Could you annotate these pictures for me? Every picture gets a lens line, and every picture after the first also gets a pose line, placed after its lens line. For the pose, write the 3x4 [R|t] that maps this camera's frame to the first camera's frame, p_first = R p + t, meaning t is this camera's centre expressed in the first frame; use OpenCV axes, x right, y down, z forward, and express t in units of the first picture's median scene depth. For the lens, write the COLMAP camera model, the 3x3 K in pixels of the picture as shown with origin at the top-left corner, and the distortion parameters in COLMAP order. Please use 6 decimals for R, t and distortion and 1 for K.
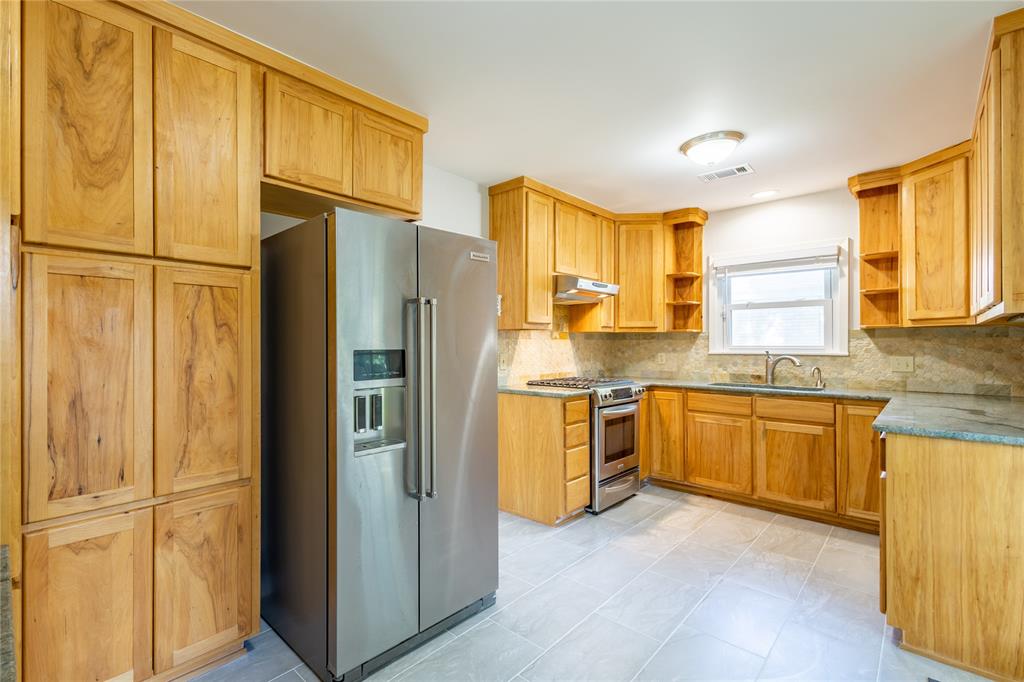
lens RADIAL K [[467.2, 0, 405.6], [0, 467.2, 342.0], [0, 0, 1]] dist [0.003982, 0.000363]
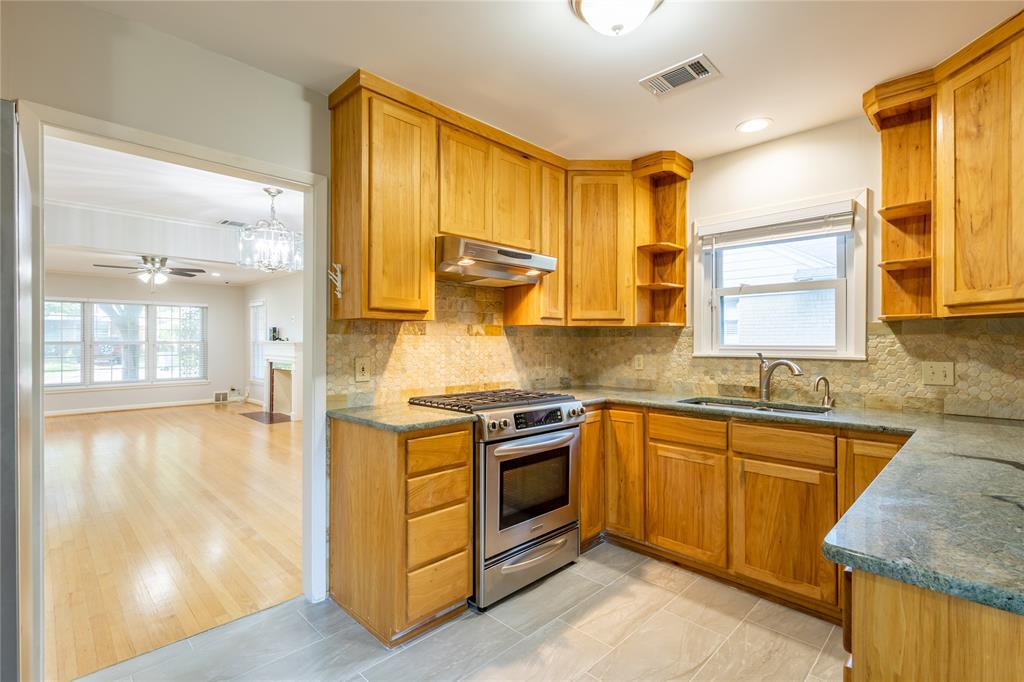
lens RADIAL K [[477.5, 0, 512.0], [0, 477.5, 341.0], [0, 0, 1]] dist [0.009644, -0.001127]
pose [[0.998217, 0.002201, 0.059645, 0.393517], [-0.002359, 0.999994, 0.002589, 0.000453], [-0.059639, -0.002725, 0.998216, 0.337106]]
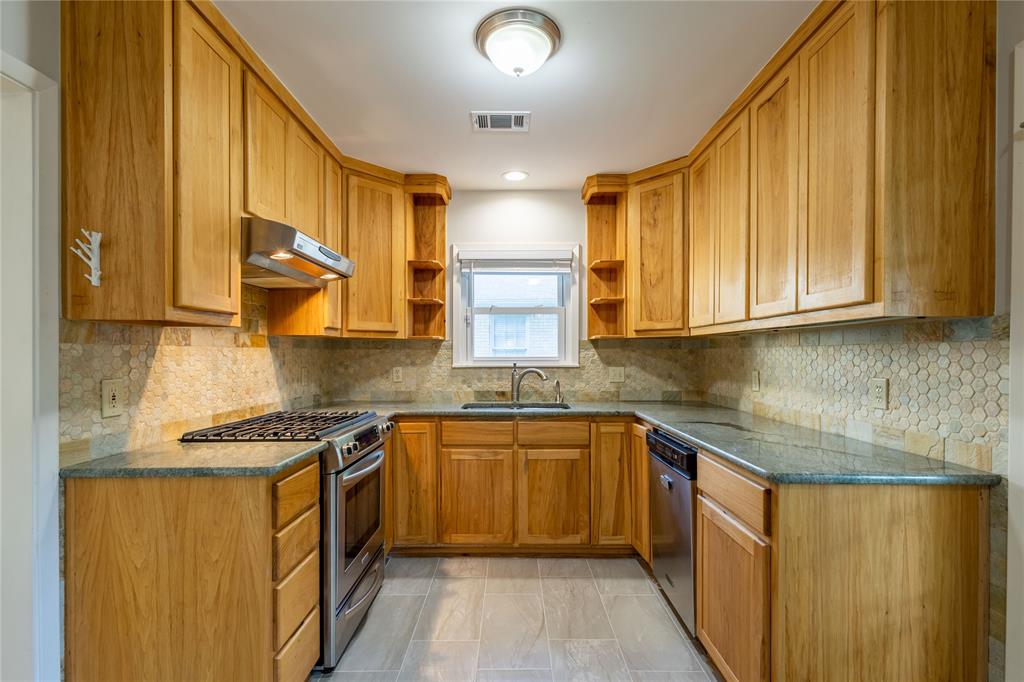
lens RADIAL K [[481.6, 0, 517.8], [0, 481.6, 356.6], [0, 0, 1]] dist [0.011854, -0.000706]
pose [[0.661328, -0.004276, 0.750085, 0.127183], [-0.002452, 0.999966, 0.007862, 0.000510], [-0.750093, -0.007039, 0.661295, 0.452908]]
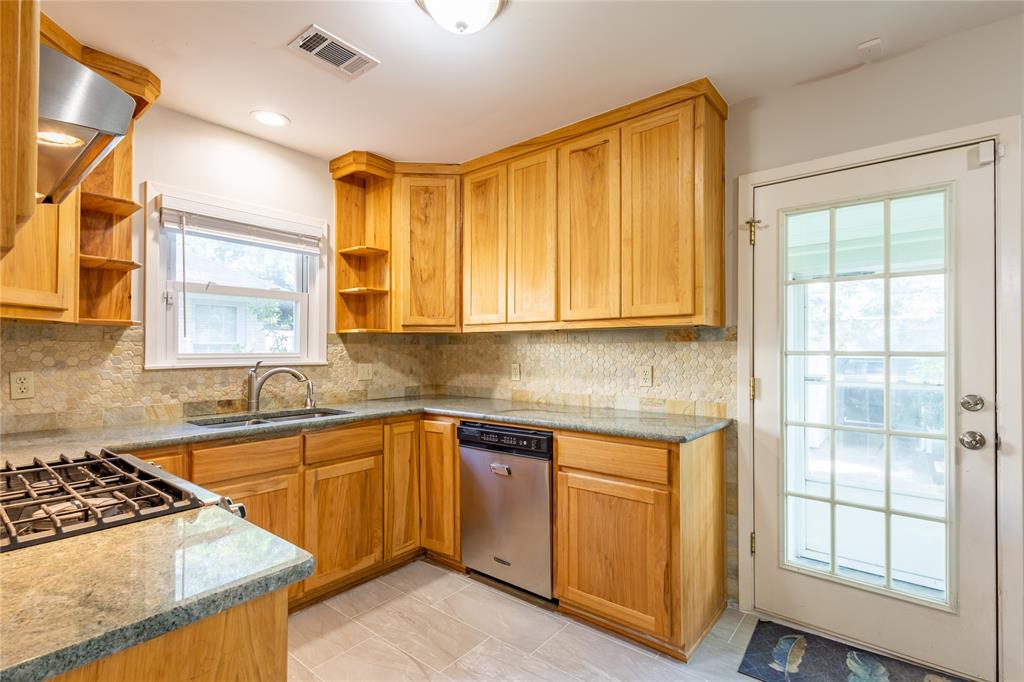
lens RADIAL K [[474.5, 0, 512.7], [0, 474.5, 345.1], [0, 0, 1]] dist [0.012400, 0.000271]
pose [[-0.158237, 0.011673, 0.987332, 0.068307], [-0.003329, 0.999918, -0.012356, 0.004253], [-0.987396, -0.005242, -0.158185, 0.826628]]
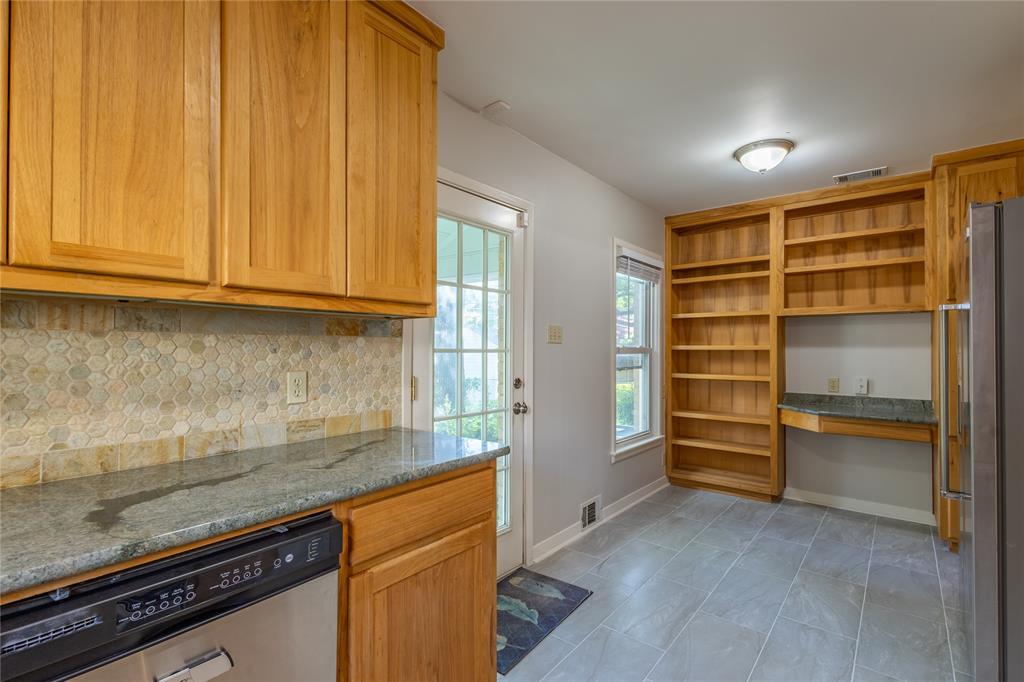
lens RADIAL K [[474.5, 0, 512.7], [0, 474.5, 345.1], [0, 0, 1]] dist [0.012400, 0.000271]
pose [[-0.987282, -0.002035, -0.158968, 0.628034], [-0.000442, 0.999949, -0.010057, 0.004787], [0.158980, -0.009859, -0.987233, 1.013146]]
